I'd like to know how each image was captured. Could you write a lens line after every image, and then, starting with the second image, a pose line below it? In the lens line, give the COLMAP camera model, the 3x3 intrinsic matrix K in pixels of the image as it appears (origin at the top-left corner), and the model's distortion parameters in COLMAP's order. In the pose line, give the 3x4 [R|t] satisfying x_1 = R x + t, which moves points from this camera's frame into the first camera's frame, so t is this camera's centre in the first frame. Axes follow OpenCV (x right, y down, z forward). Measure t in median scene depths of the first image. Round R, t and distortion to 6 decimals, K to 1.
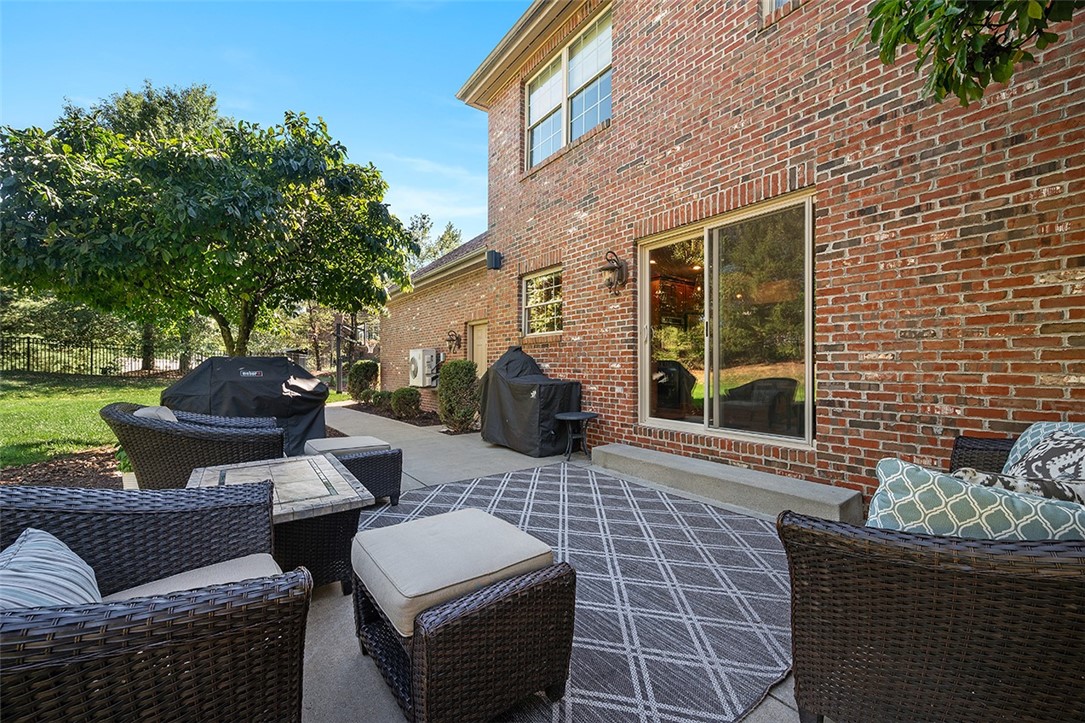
lens RADIAL K [[432.3, 0, 542.5], [0, 432.3, 361.5], [0, 0, 1]] dist [-0.000449, -0.000161]
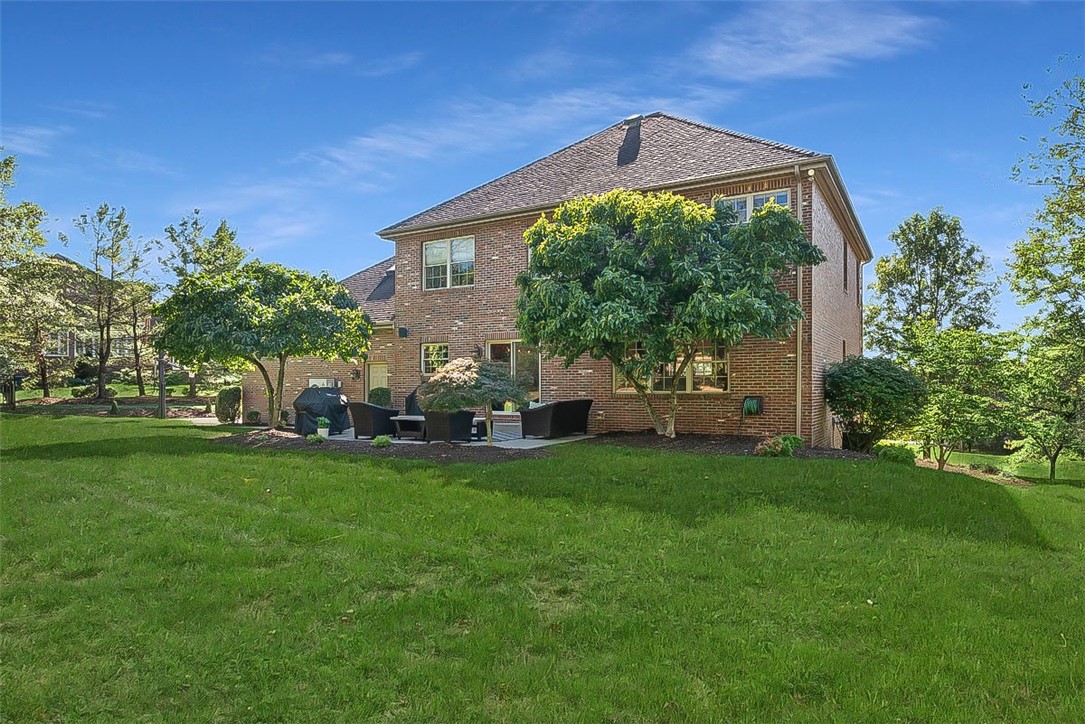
lens RADIAL K [[641.0, 0, 542.5], [0, 641.0, 362.0], [0, 0, 1]] dist [0.000050, -0.000005]
pose [[0.917108, 0.007070, 0.398577, -0.794794], [0.002527, 0.999720, -0.023548, -0.053627], [-0.398631, 0.022603, 0.916833, -2.101408]]
